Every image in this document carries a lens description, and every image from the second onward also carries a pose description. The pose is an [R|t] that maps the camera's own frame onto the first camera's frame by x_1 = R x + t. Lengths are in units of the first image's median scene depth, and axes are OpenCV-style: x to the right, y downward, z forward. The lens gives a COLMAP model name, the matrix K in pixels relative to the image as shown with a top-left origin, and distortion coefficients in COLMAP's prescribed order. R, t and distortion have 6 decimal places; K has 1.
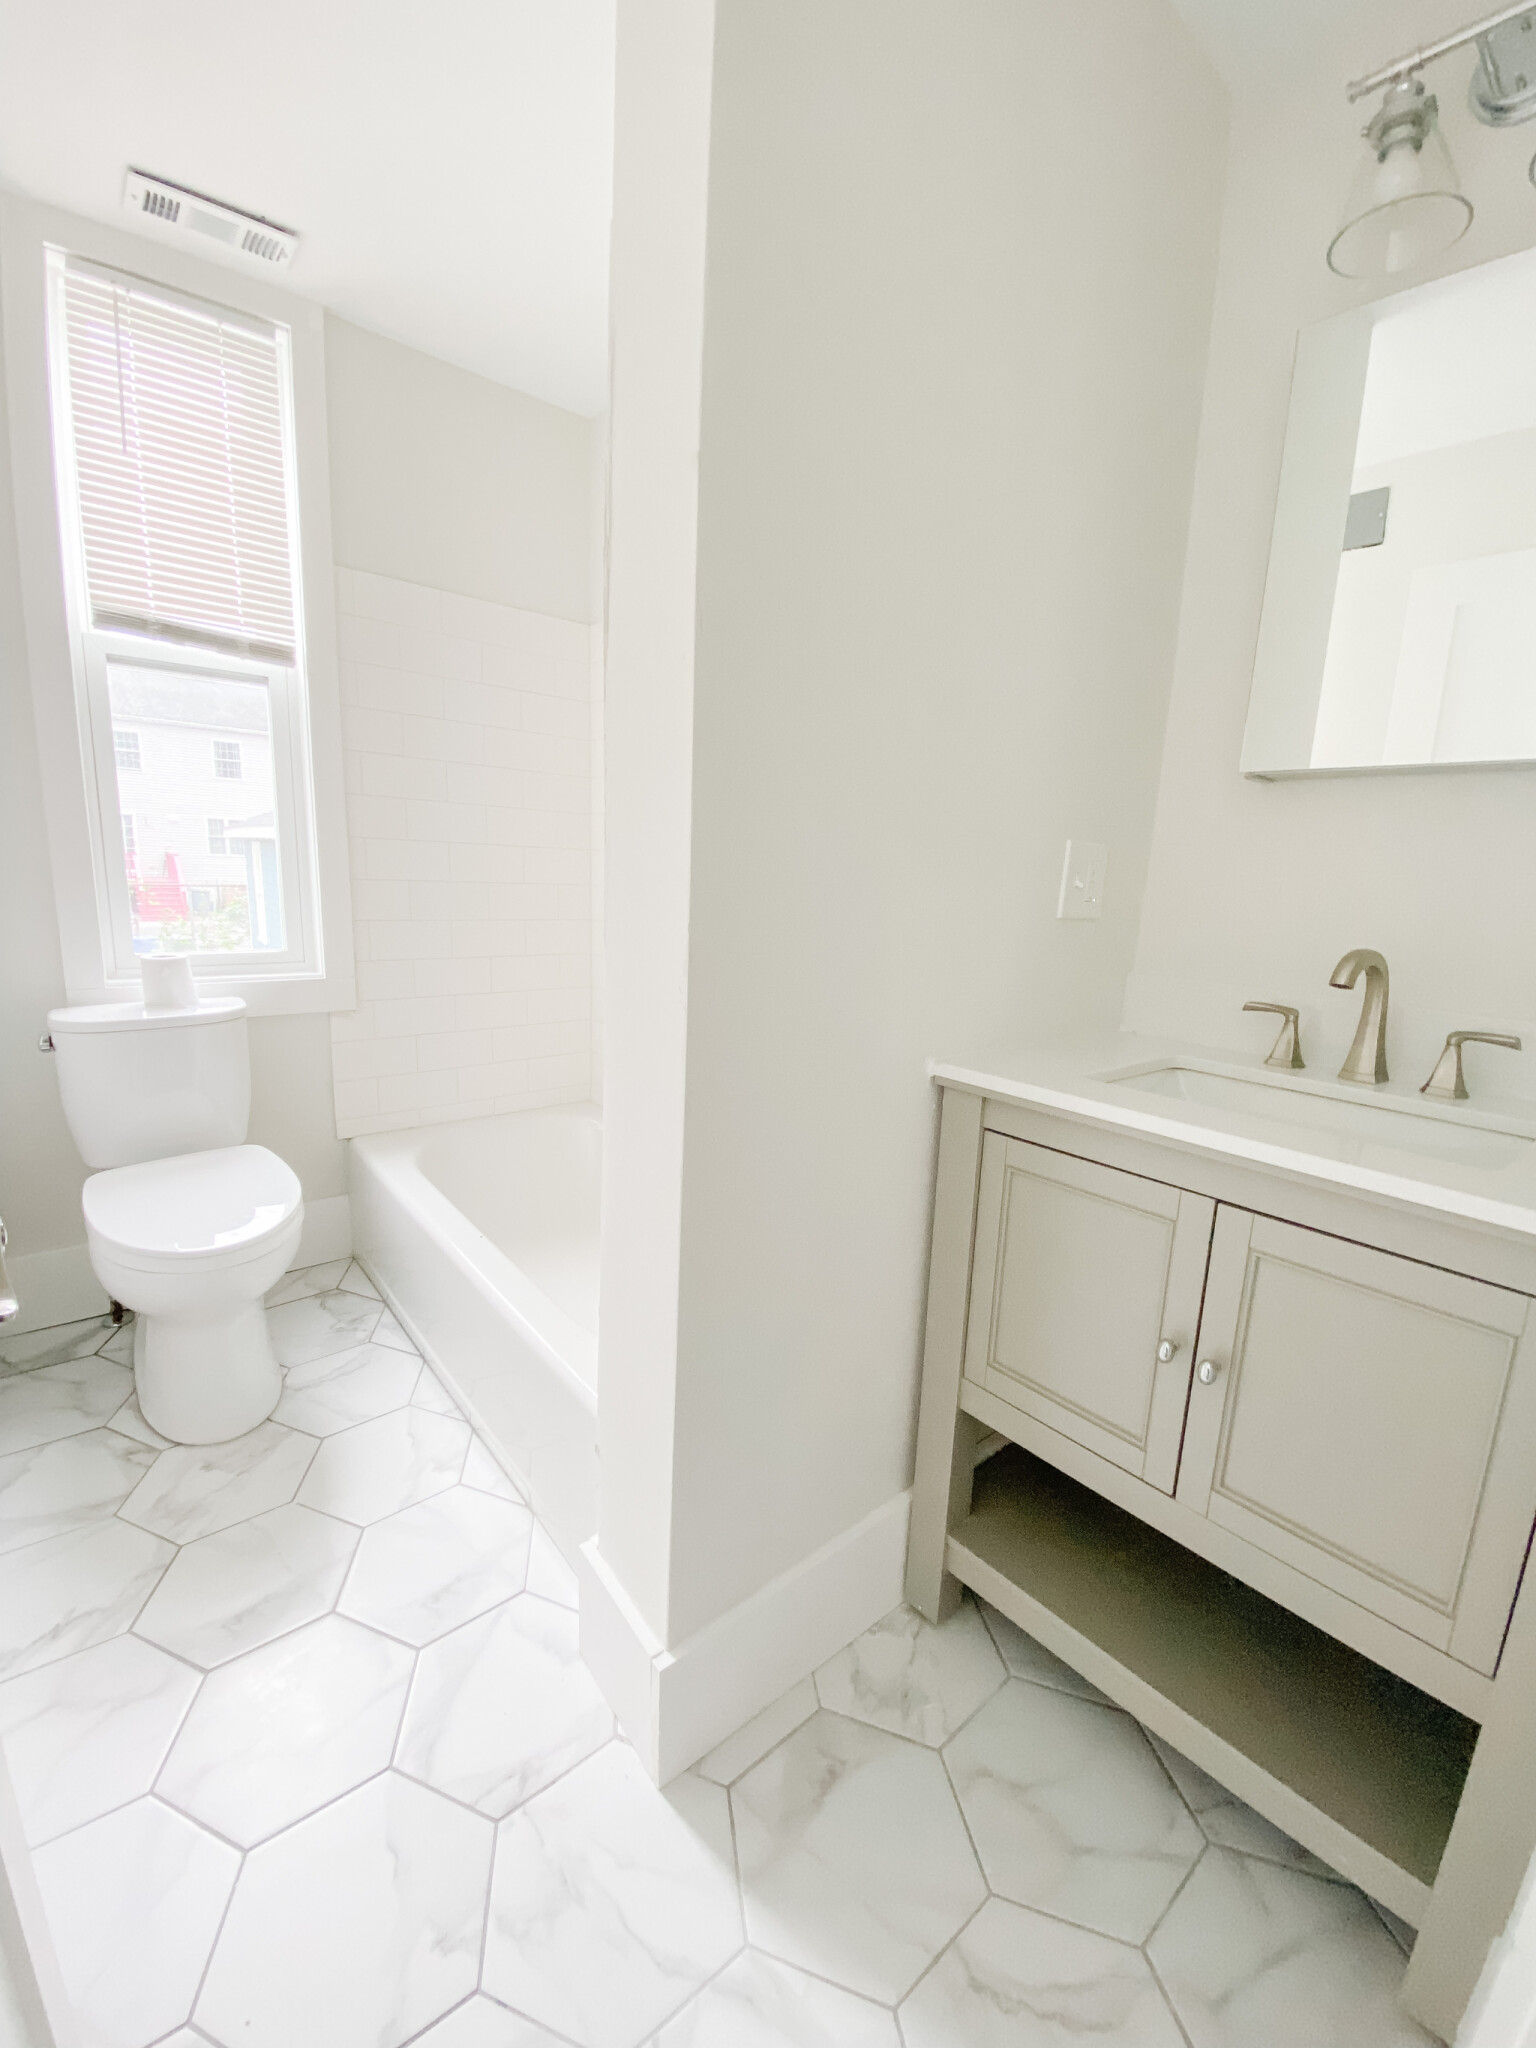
lens RADIAL K [[832.7, 0, 759.7], [0, 832.7, 1026.2], [0, 0, 1]] dist [-0.009497, -0.007942]
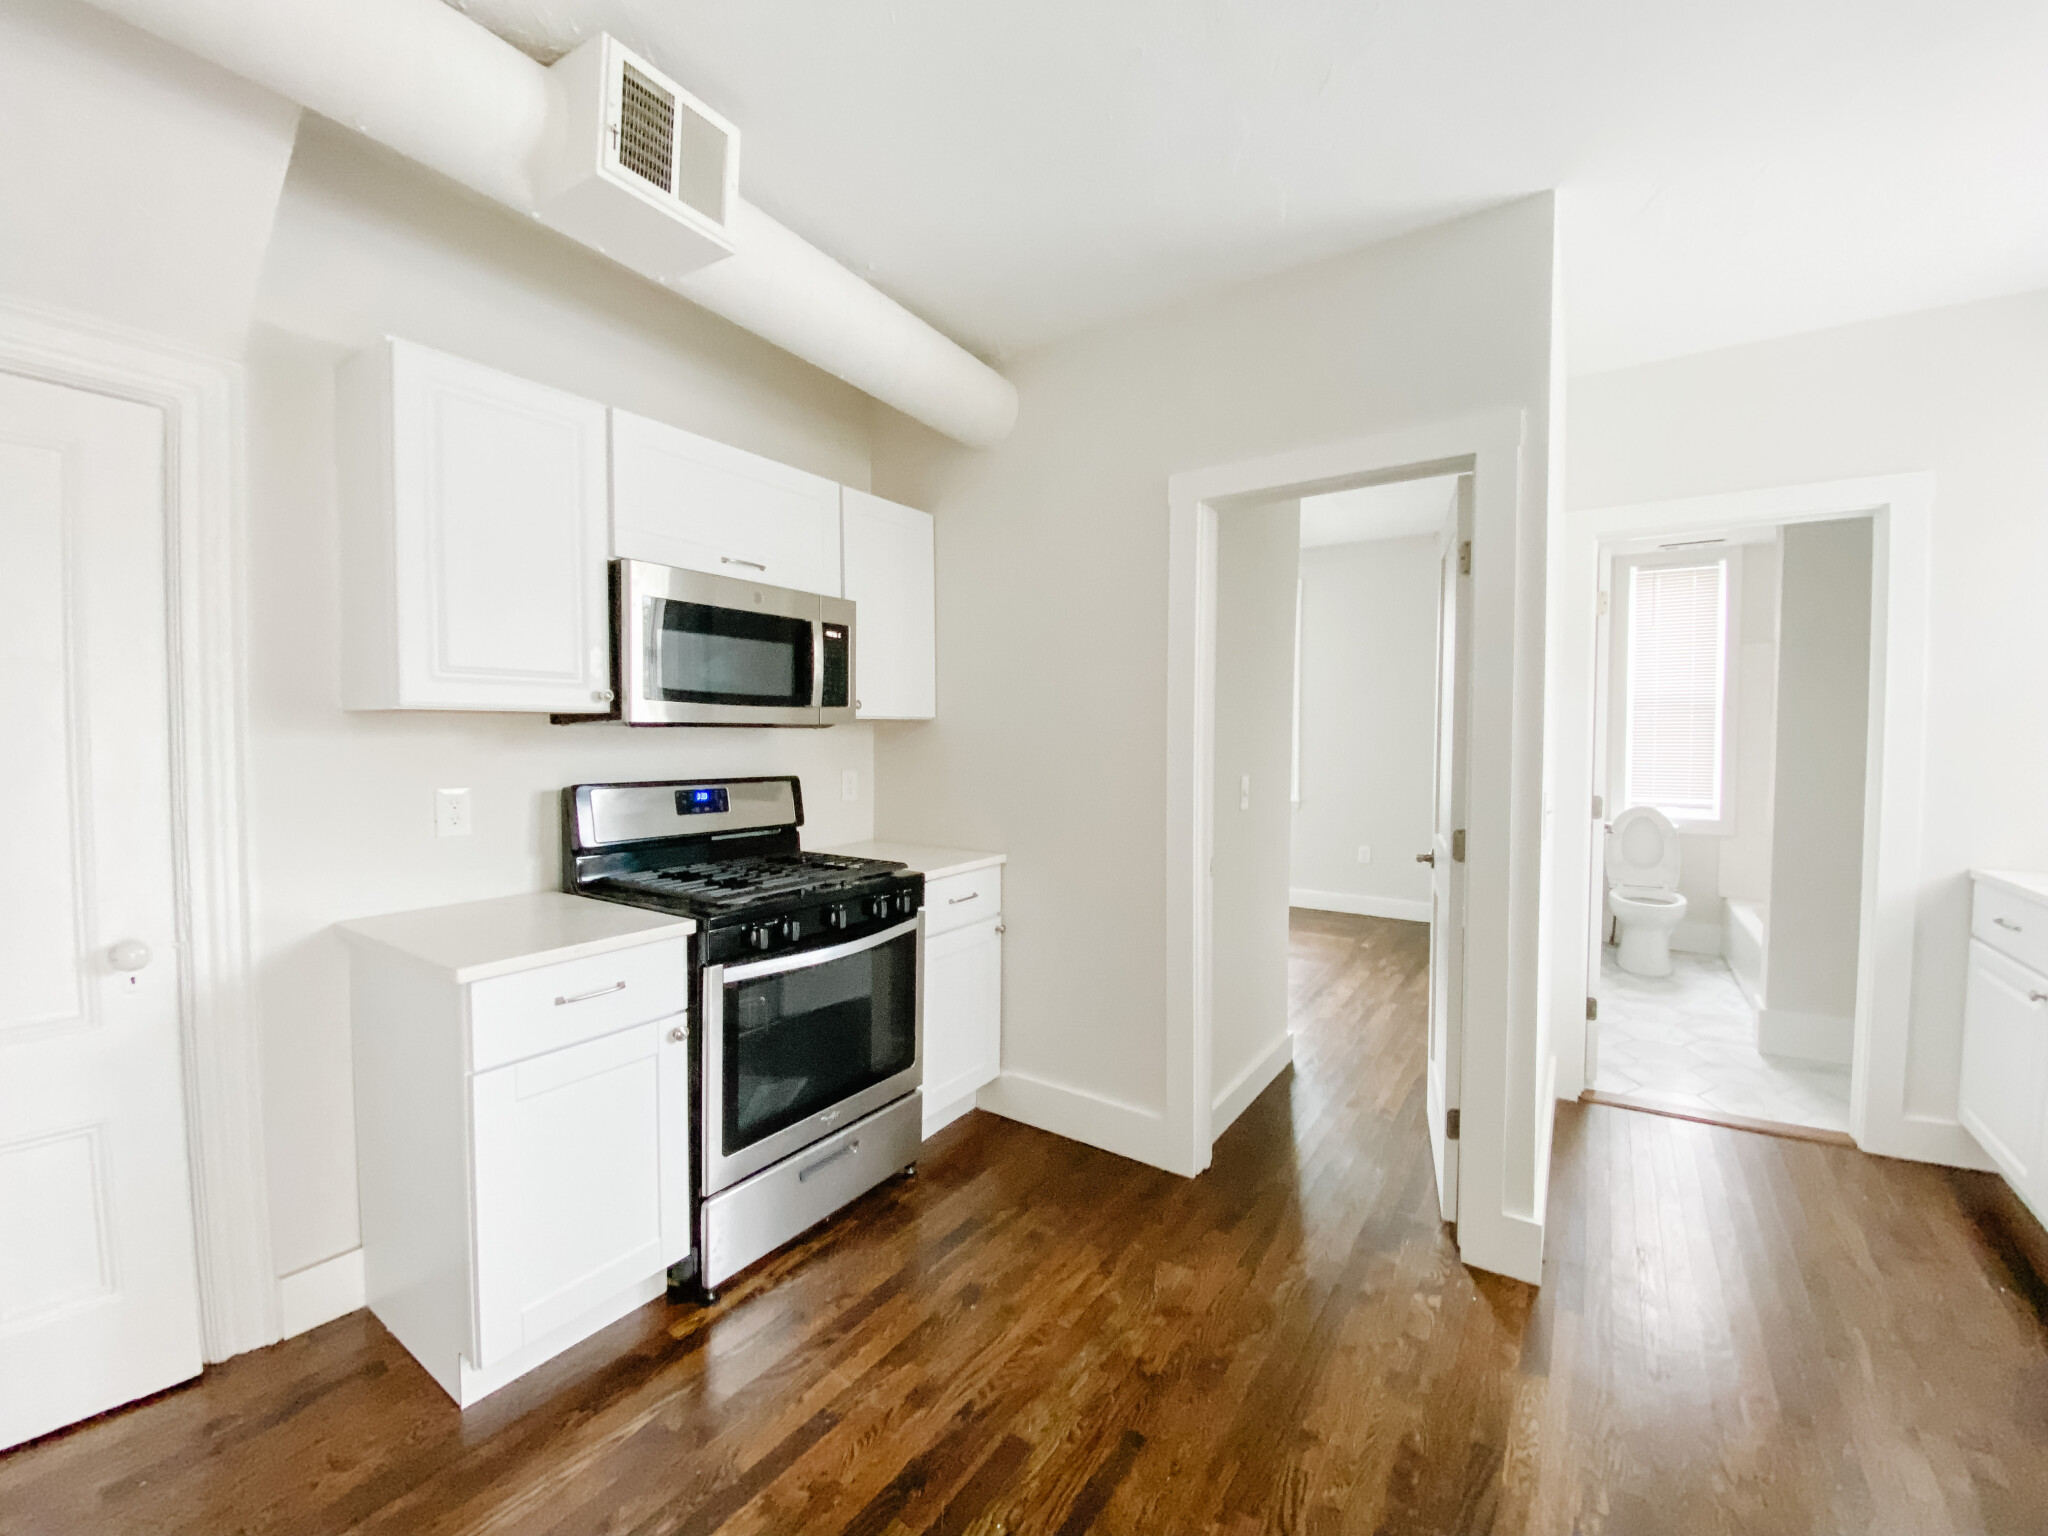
lens RADIAL K [[832.7, 0, 1019.3], [0, 832.7, 756.8], [0, 0, 1]] dist [-0.009497, -0.007942]
pose [[0.276679, -0.011720, -0.960891, 1.227990], [-0.178385, 0.981920, -0.063341, 0.282570], [0.944260, 0.188934, 0.269586, -1.593347]]
